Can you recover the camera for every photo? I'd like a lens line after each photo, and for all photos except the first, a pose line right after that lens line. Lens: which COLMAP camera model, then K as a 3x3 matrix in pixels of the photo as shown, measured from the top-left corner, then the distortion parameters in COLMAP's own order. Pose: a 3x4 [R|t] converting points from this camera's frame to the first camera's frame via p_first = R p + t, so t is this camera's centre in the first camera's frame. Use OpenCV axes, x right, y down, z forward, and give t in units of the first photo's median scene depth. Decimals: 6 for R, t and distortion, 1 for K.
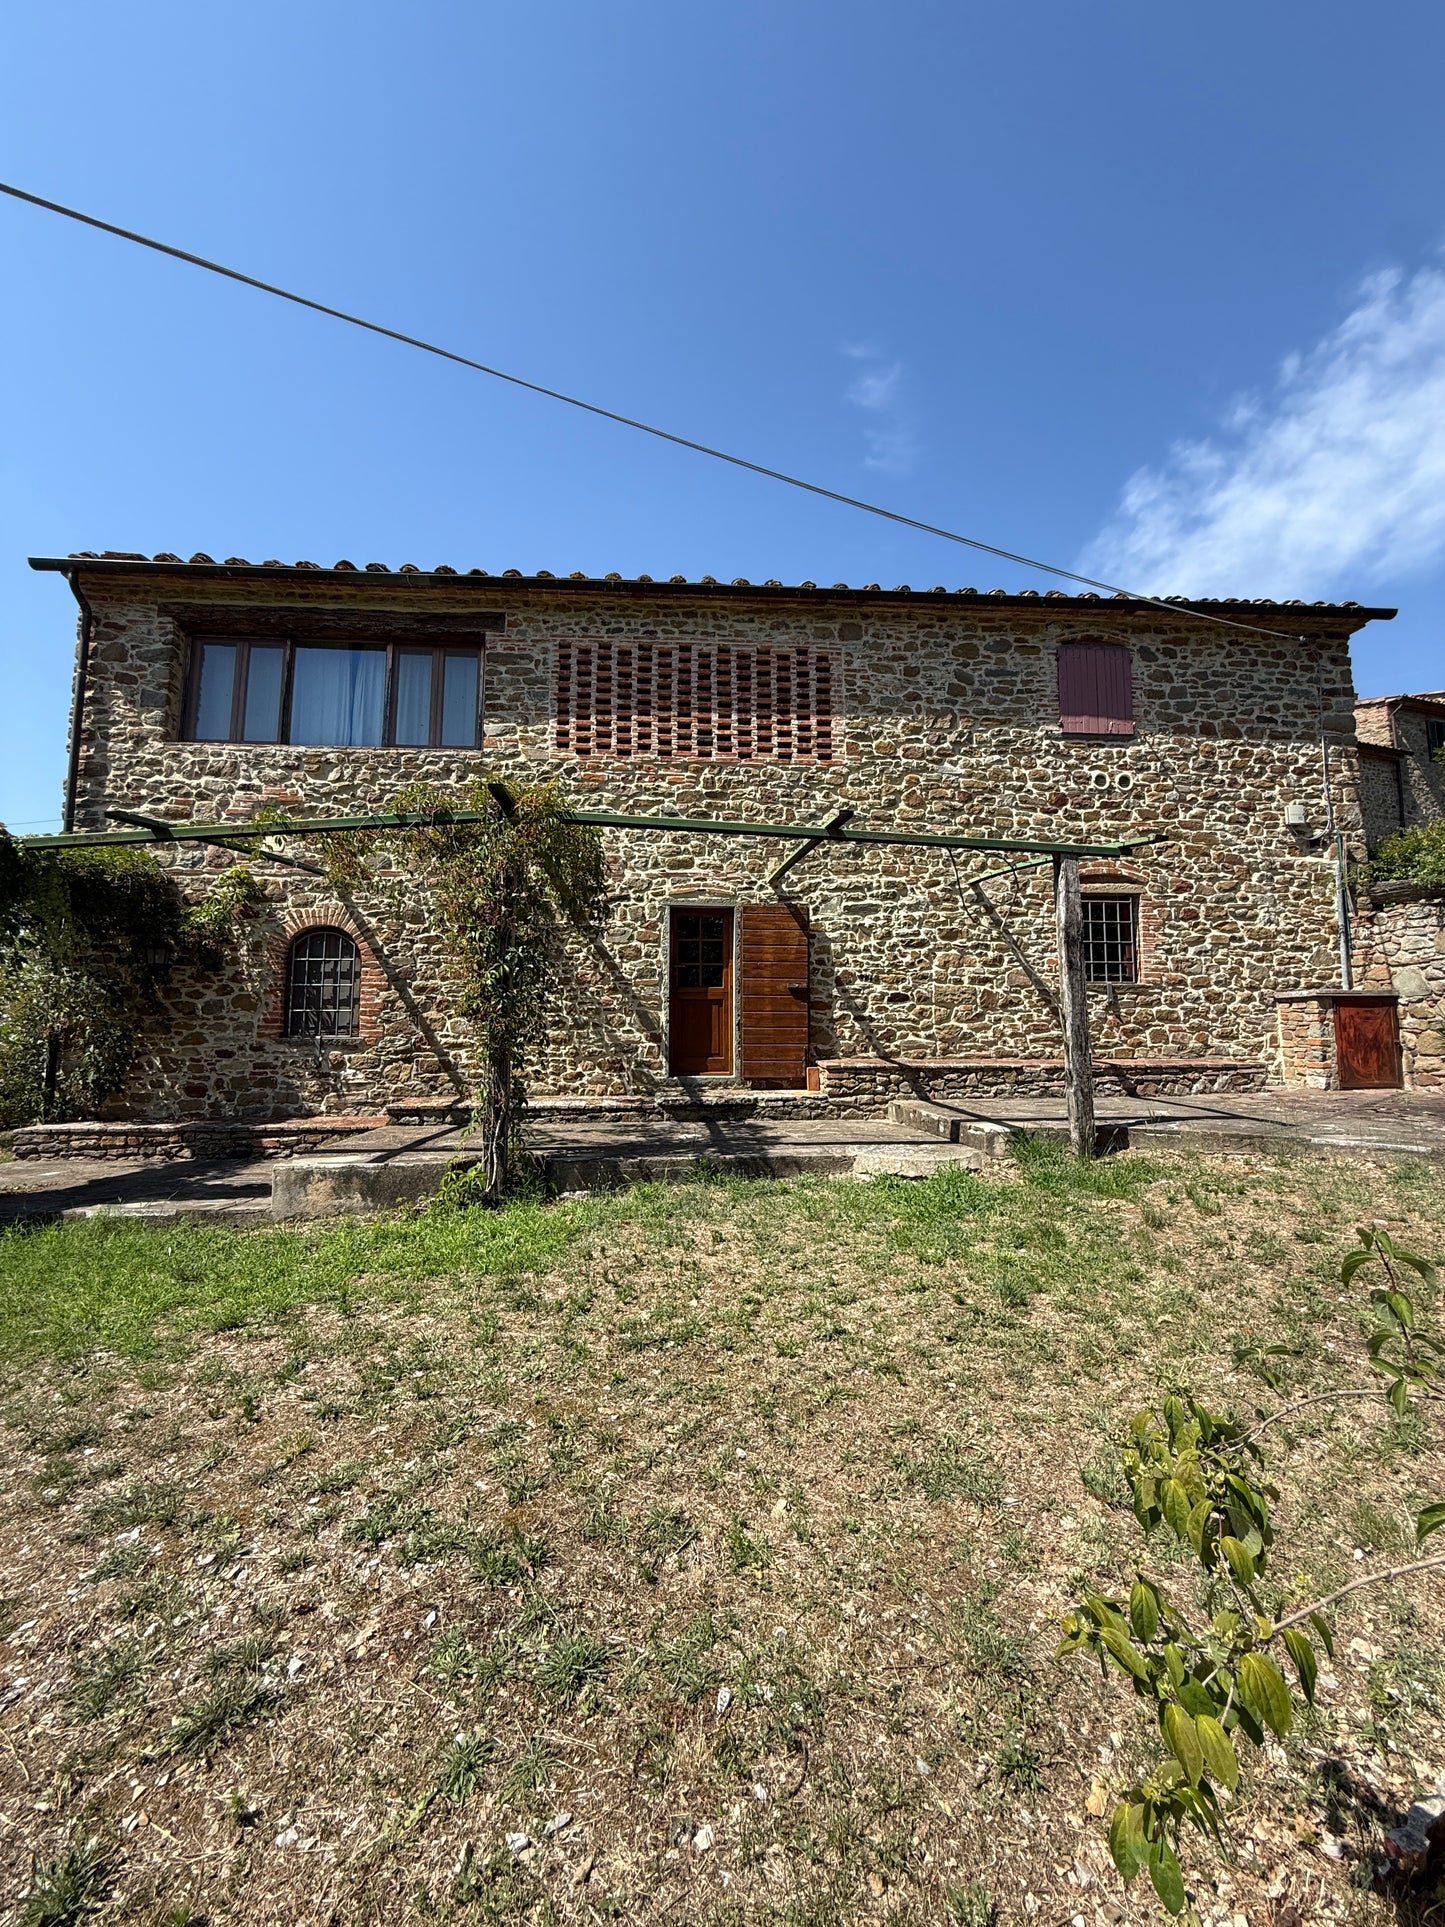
lens RADIAL K [[769.7, 0, 720.2], [0, 769.7, 959.4], [0, 0, 1]] dist [-0.001004, -0.000085]
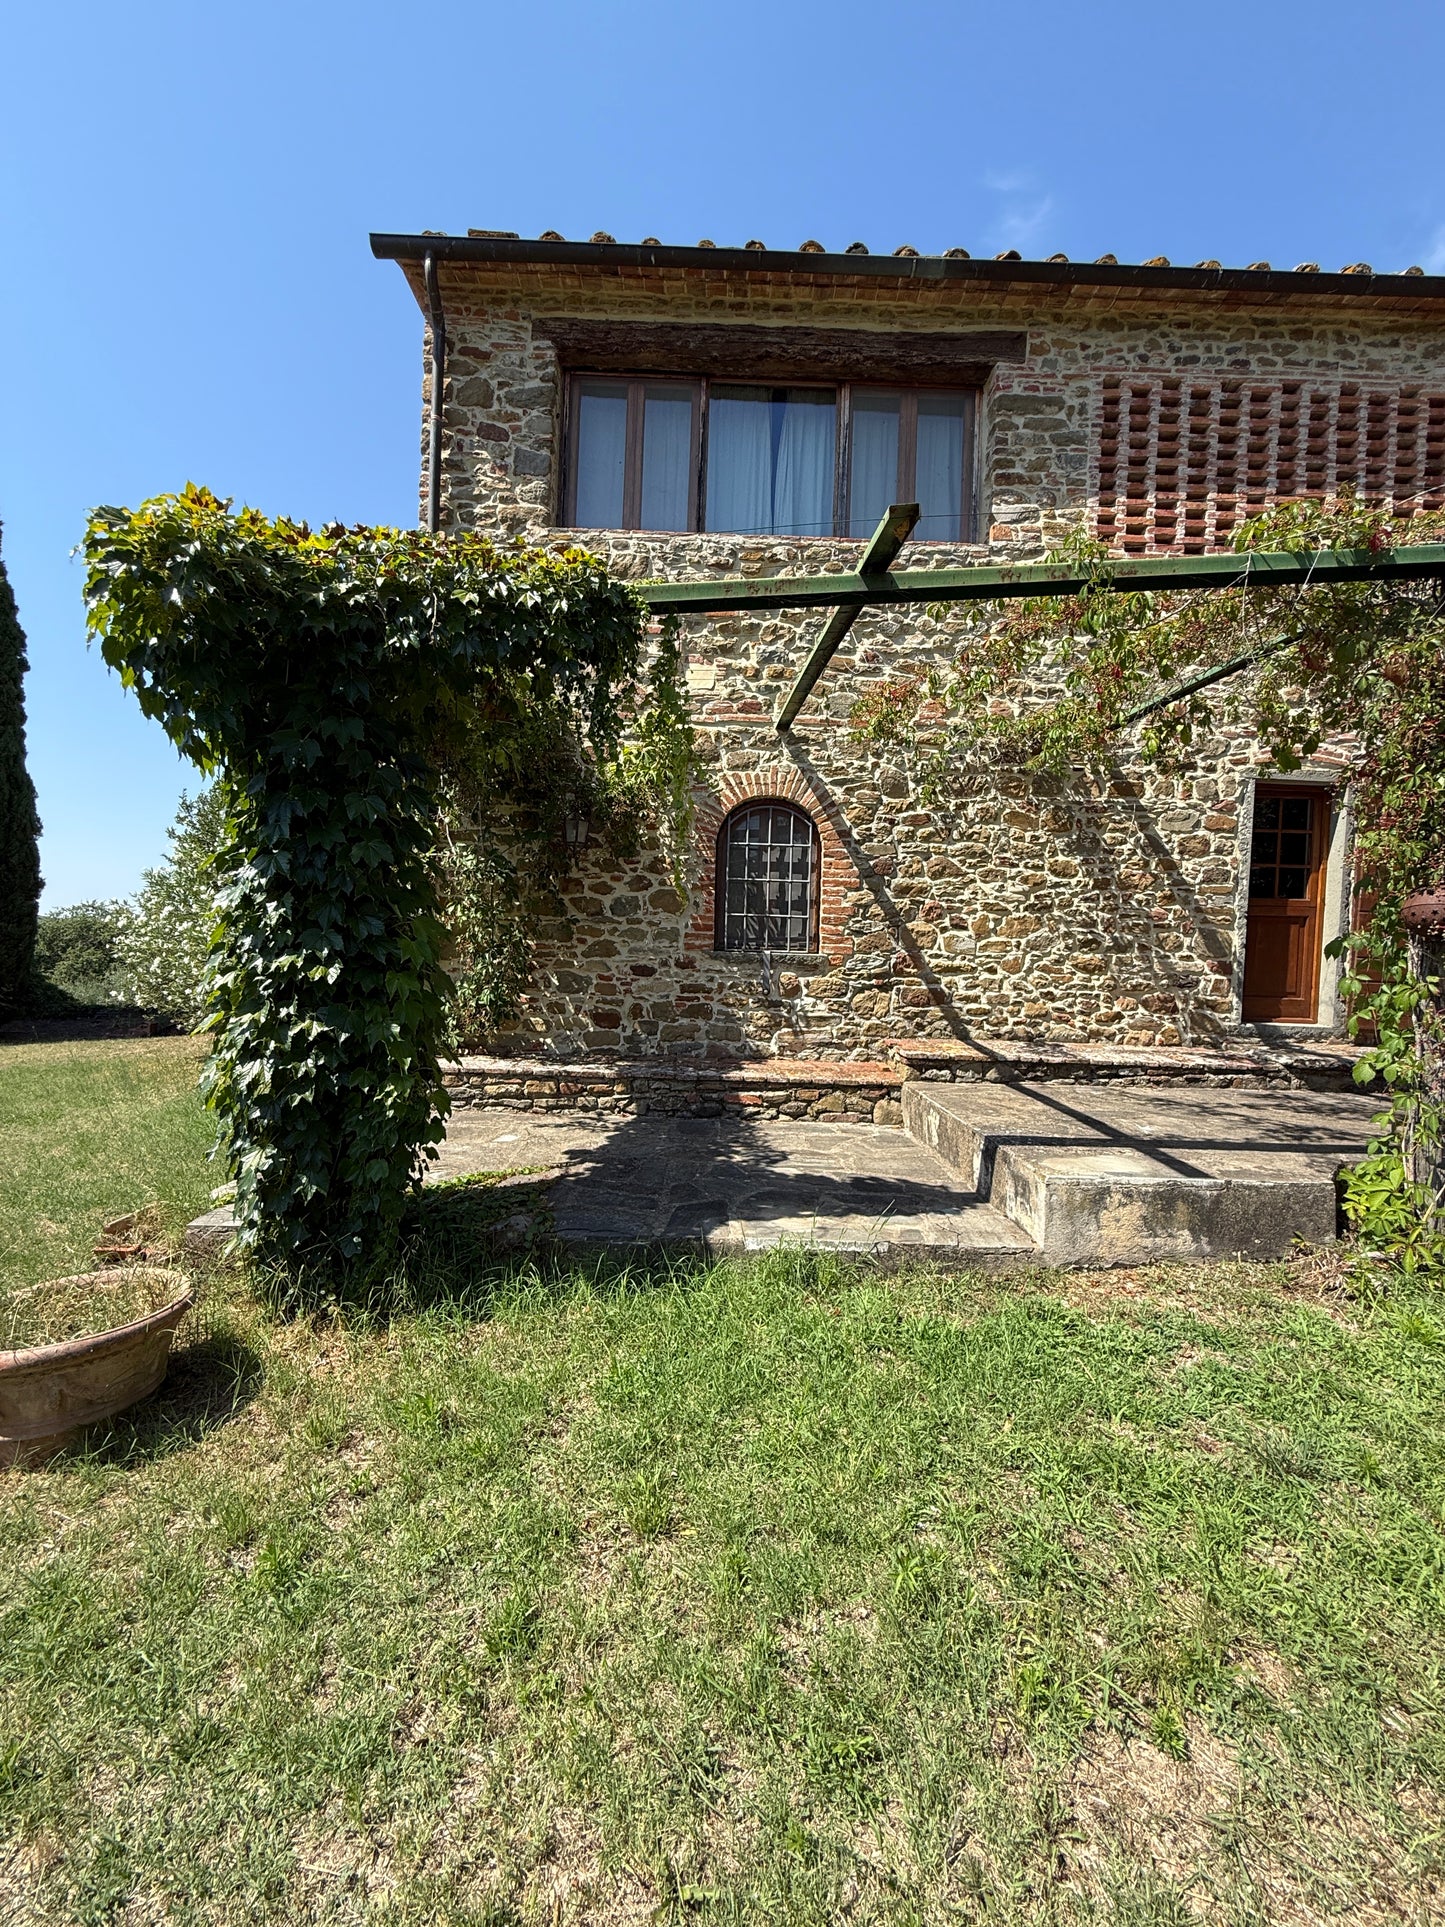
lens RADIAL K [[769.7, 0, 718.9], [0, 769.7, 960.8], [0, 0, 1]] dist [-0.001004, -0.000085]
pose [[0.997492, 0.033729, -0.062232, -0.495608], [-0.026834, 0.993737, 0.108471, 0.030046], [0.065501, -0.106529, 0.992150, 0.262052]]
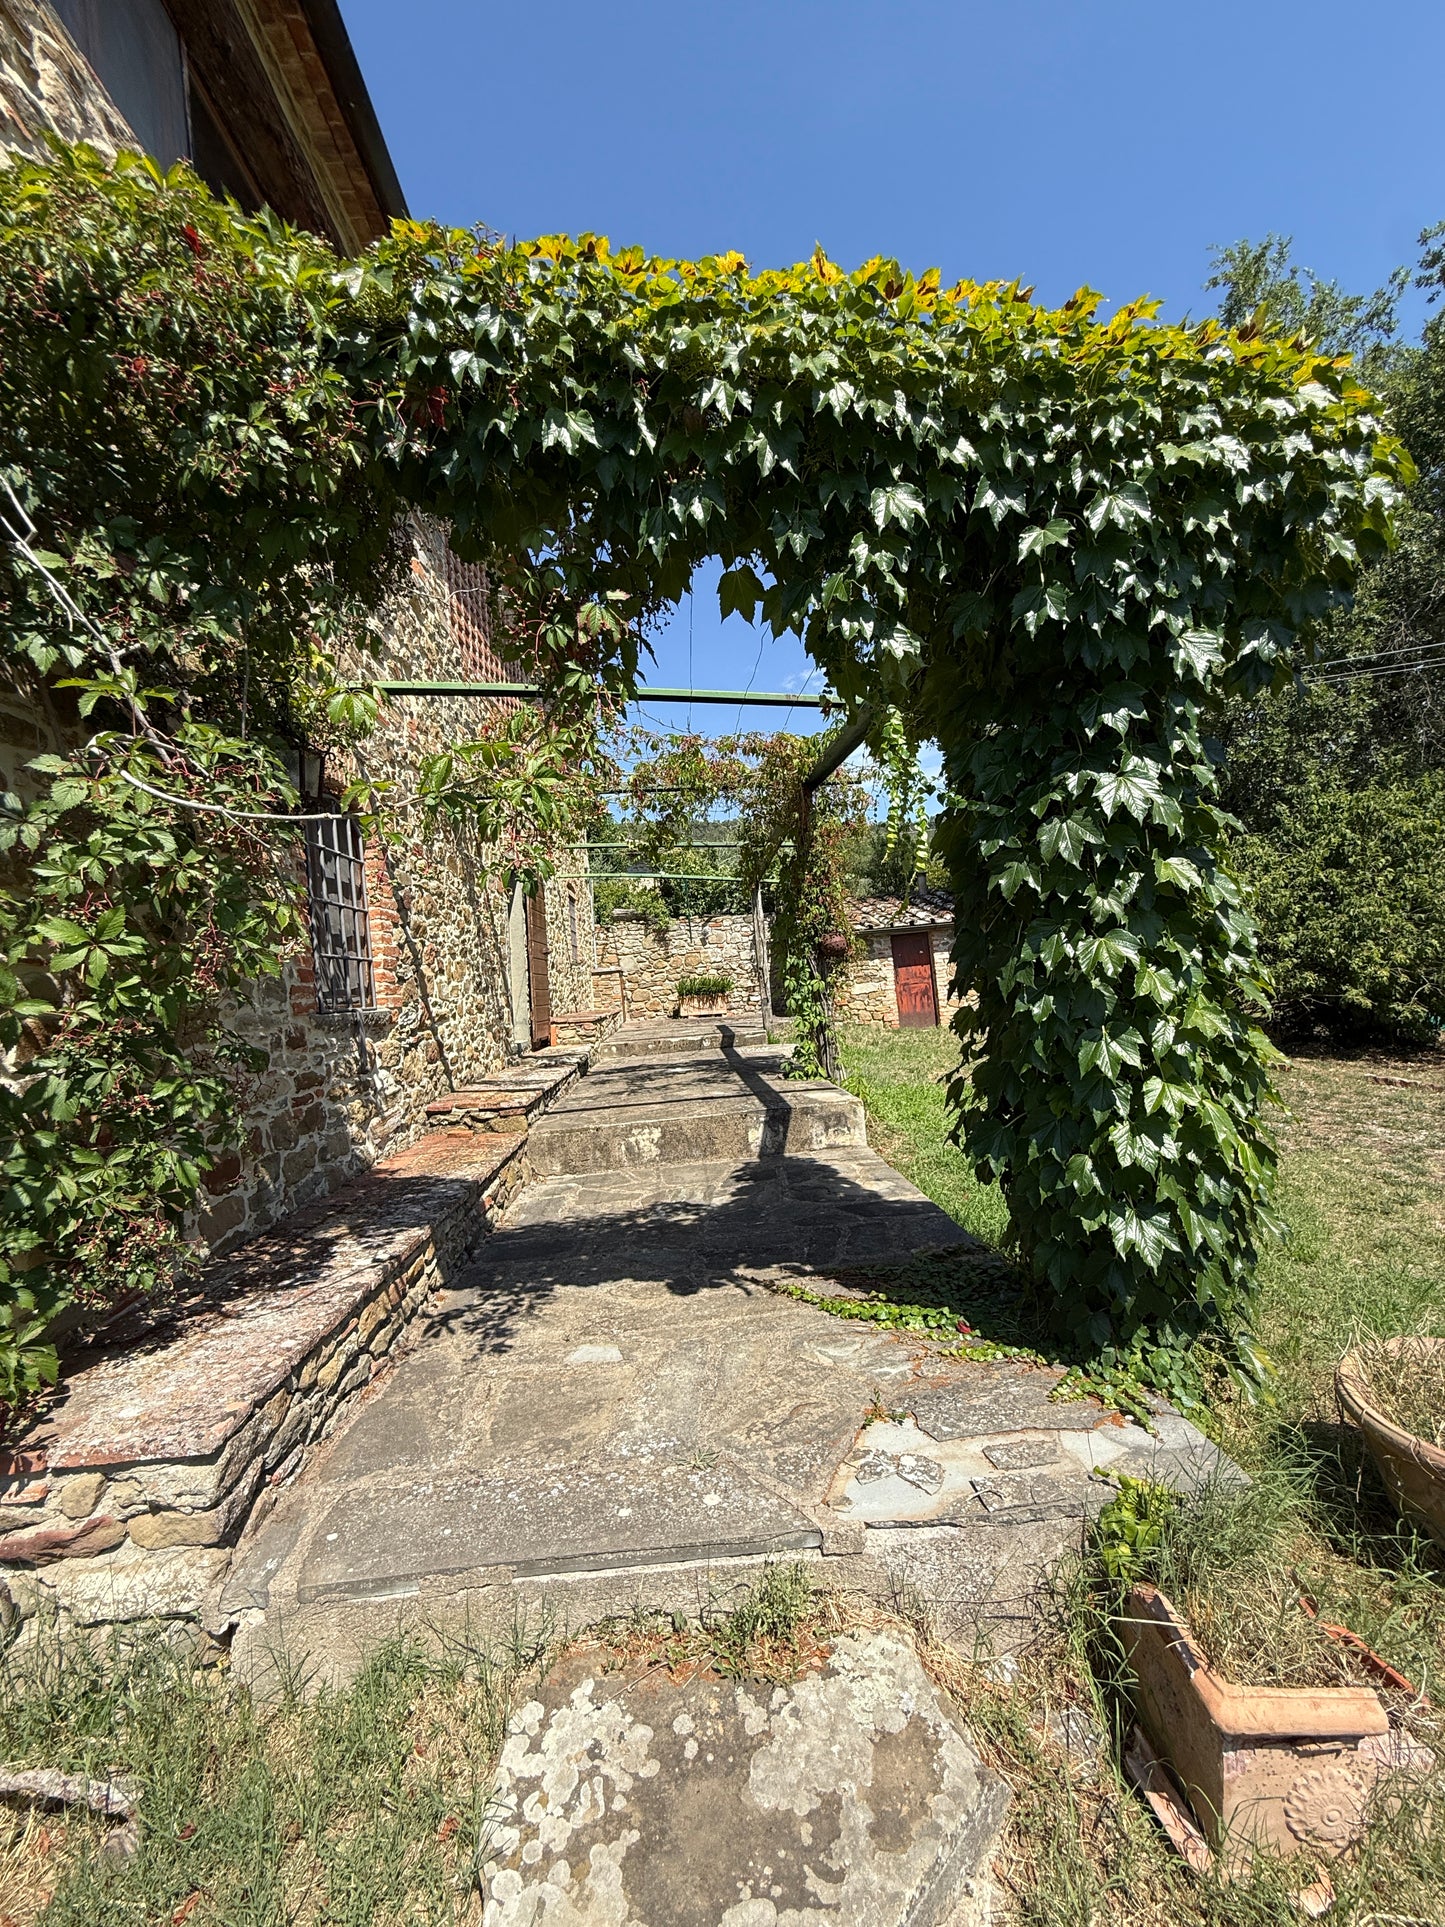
lens RADIAL K [[769.7, 0, 717.1], [0, 769.7, 962.3], [0, 0, 1]] dist [-0.001004, -0.000085]
pose [[0.014812, 0.031537, 0.999393, -0.956929], [-0.005382, 0.999491, -0.031460, 0.079606], [-0.999876, -0.004913, 0.014974, 0.725586]]
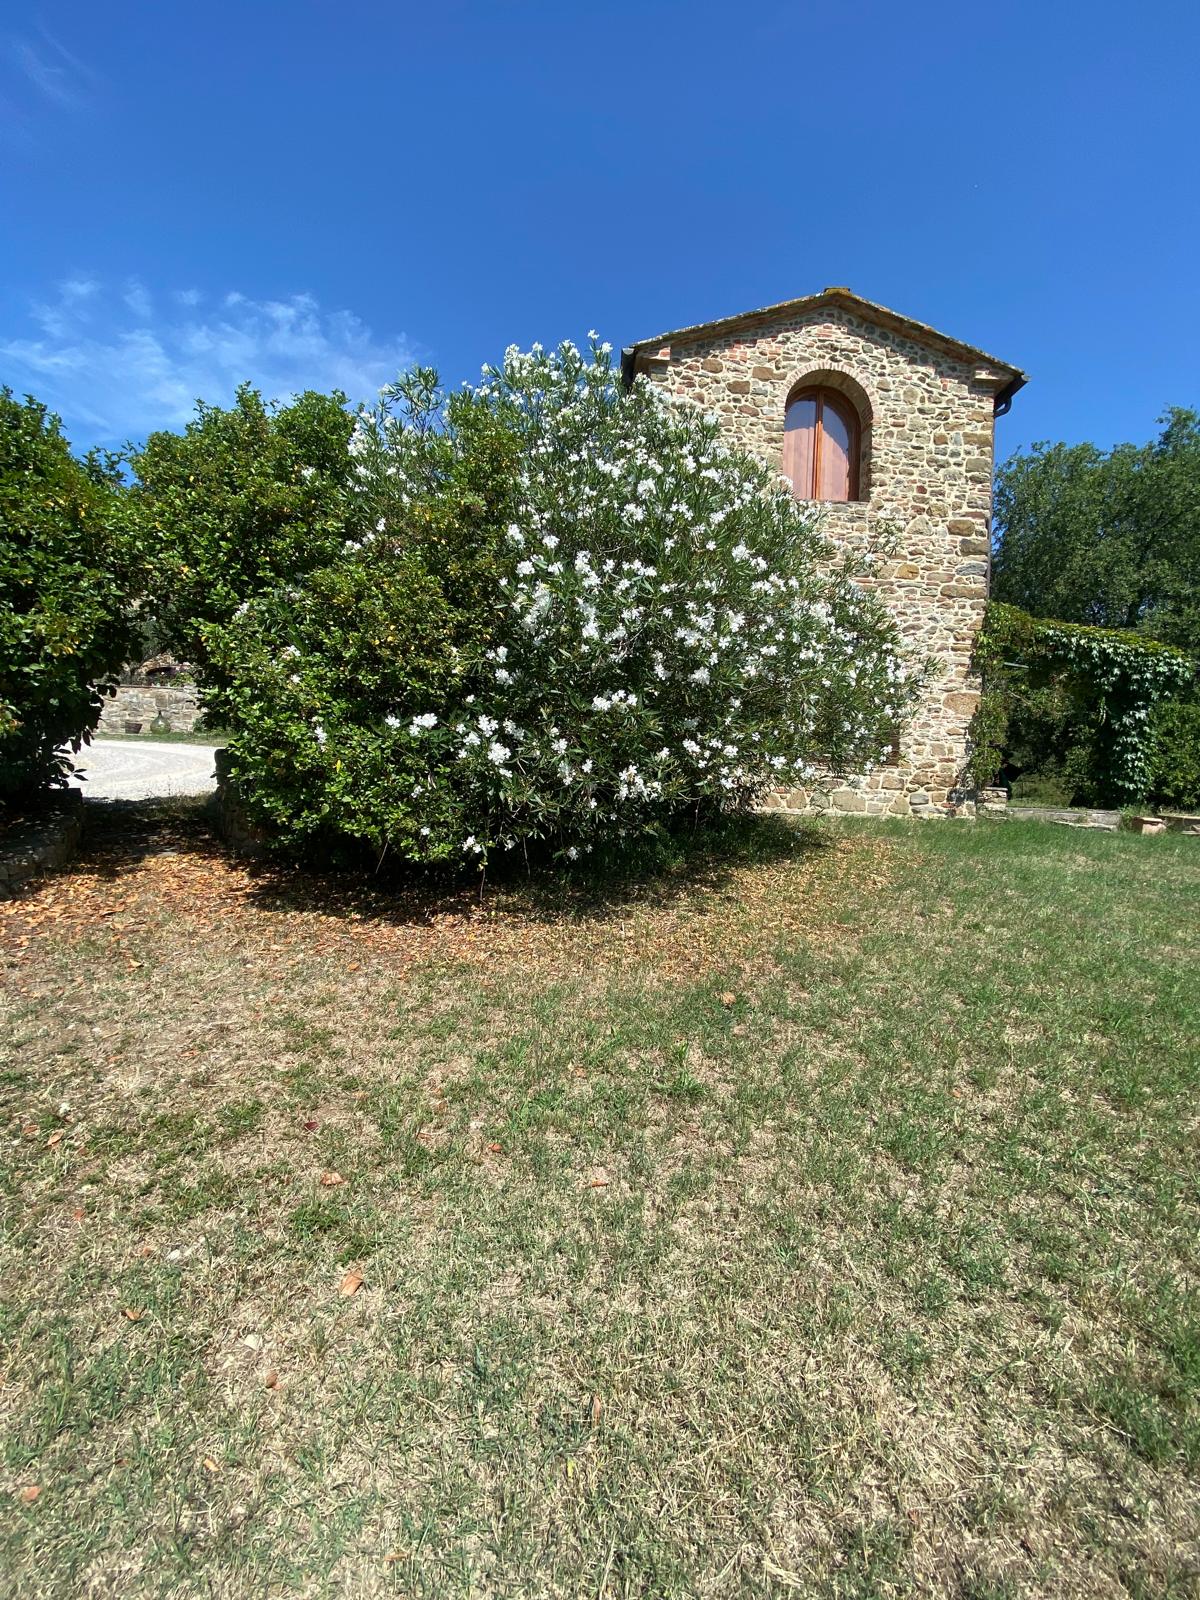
lens RADIAL K [[639.1, 0, 602.3], [0, 639.1, 796.9], [0, 0, 1]] dist [-0.001004, -0.000085]
pose [[0.047610, -0.017911, 0.998705, -1.939248], [-0.129207, 0.991329, 0.023939, 0.267992], [-0.990474, -0.130180, 0.044883, 1.503833]]
